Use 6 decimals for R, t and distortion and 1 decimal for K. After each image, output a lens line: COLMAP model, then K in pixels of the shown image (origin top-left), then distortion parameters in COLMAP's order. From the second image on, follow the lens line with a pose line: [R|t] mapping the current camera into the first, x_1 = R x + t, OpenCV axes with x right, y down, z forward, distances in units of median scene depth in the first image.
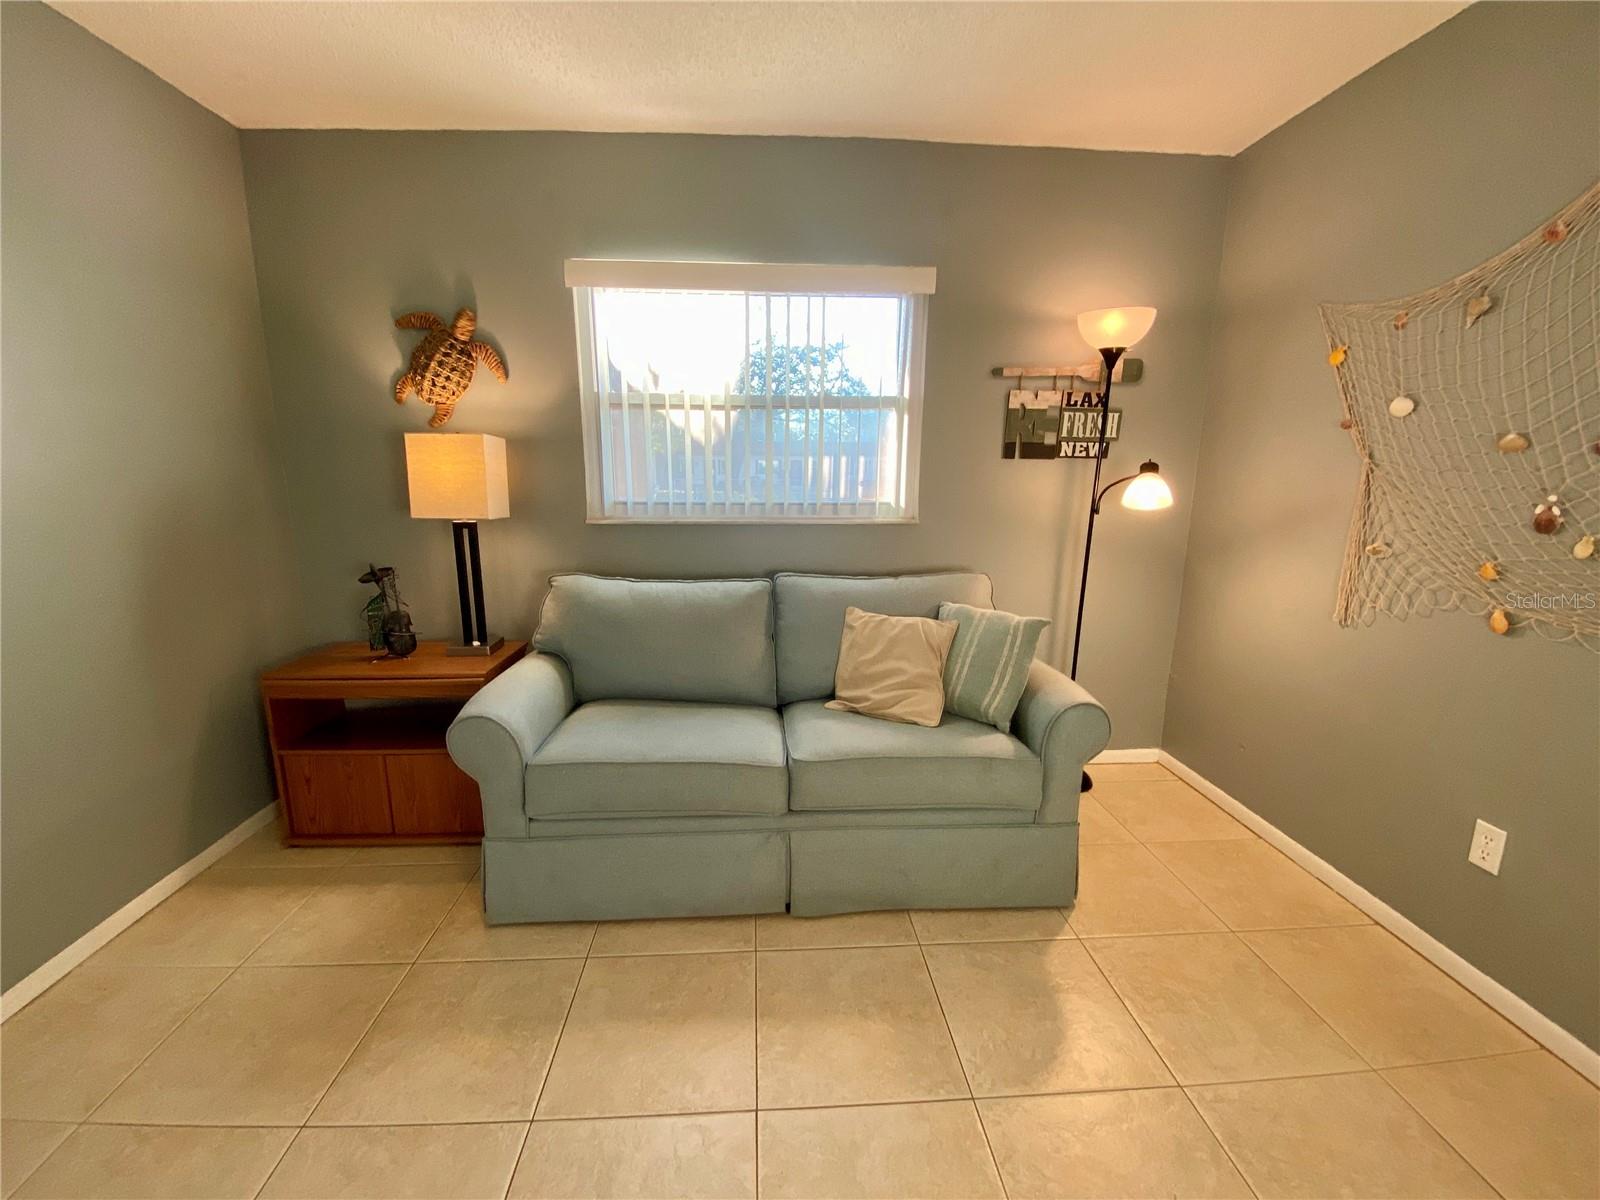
lens RADIAL K [[654.3, 0, 808.1], [0, 654.3, 598.3], [0, 0, 1]] dist [-0.001430, -0.007411]
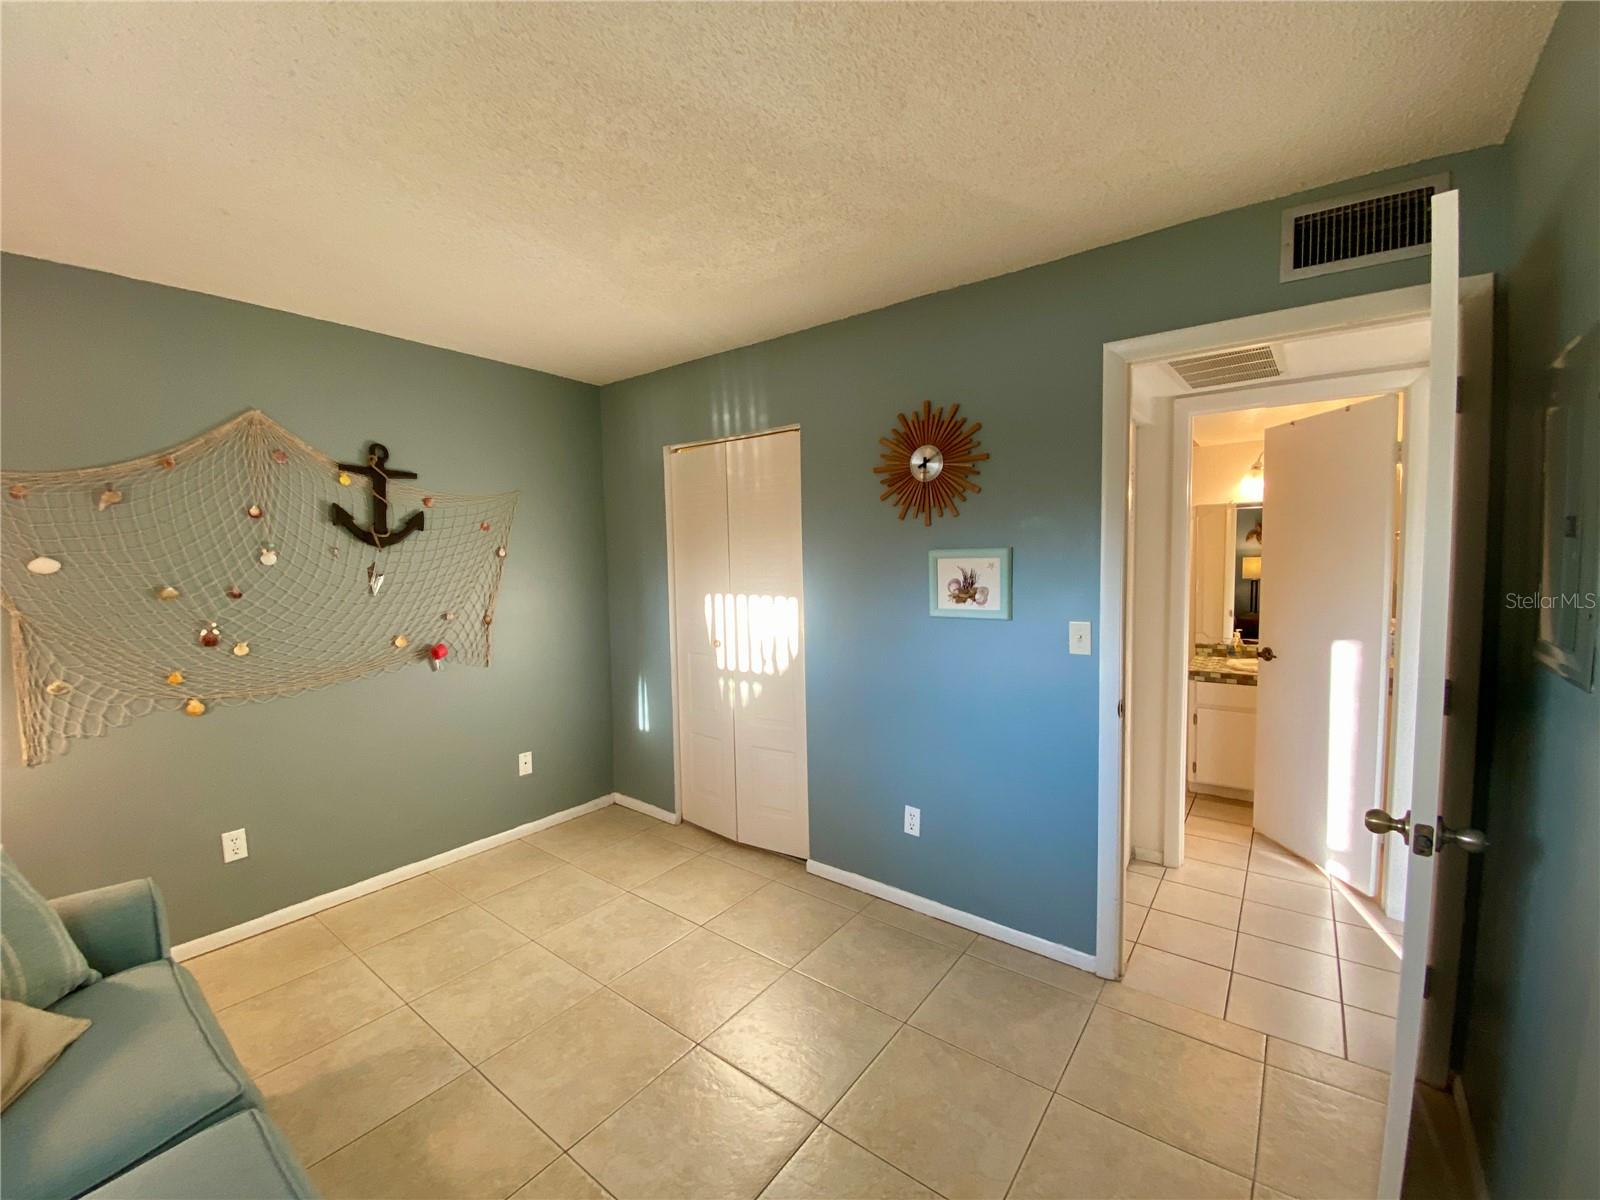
lens RADIAL K [[654.3, 0, 791.0], [0, 654.3, 611.2], [0, 0, 1]] dist [-0.001430, -0.007411]
pose [[-0.762519, -0.037932, 0.645853, -0.709919], [0.146123, 0.962387, 0.229041, -0.237018], [-0.630248, 0.269022, -0.728295, 0.846394]]
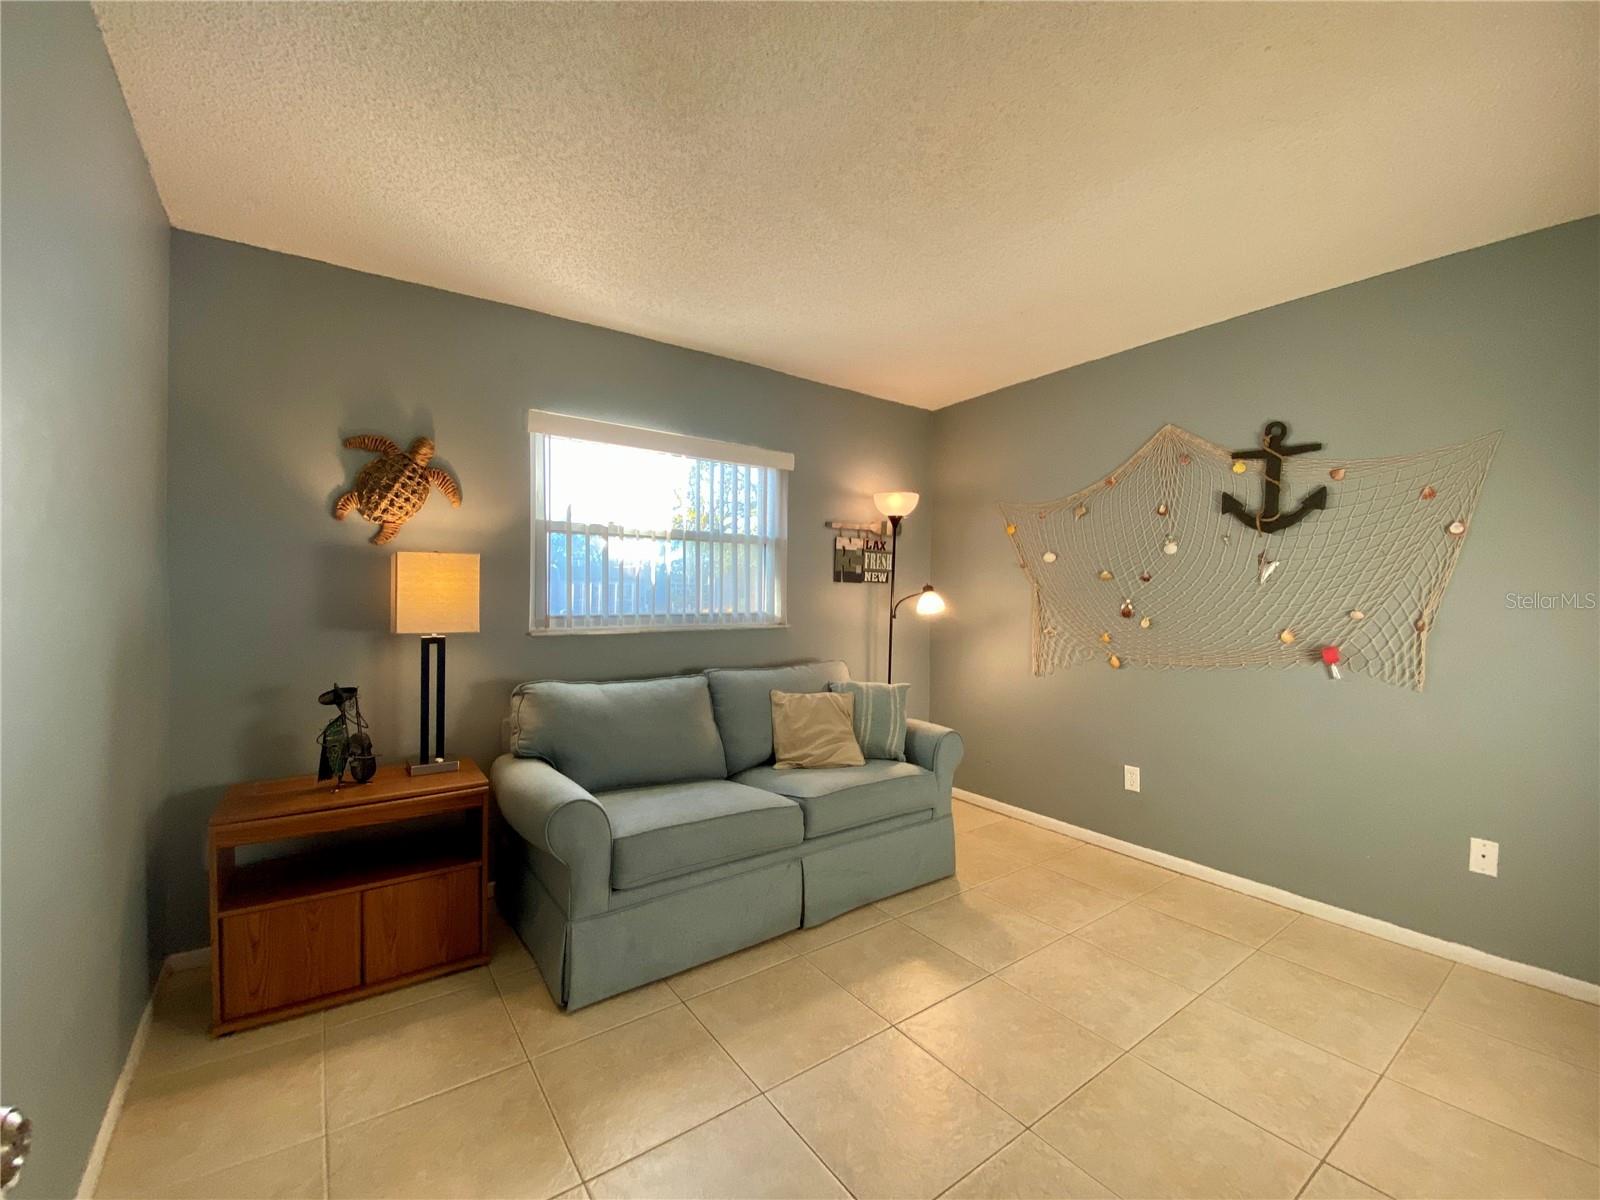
lens RADIAL K [[654.3, 0, 773.5], [0, 654.3, 599.4], [0, 0, 1]] dist [-0.001430, -0.007411]
pose [[0.850763, -0.002322, 0.525545, -0.668129], [0.100978, 0.982081, -0.159126, 0.044551], [-0.515758, 0.188447, 0.835752, -0.145375]]
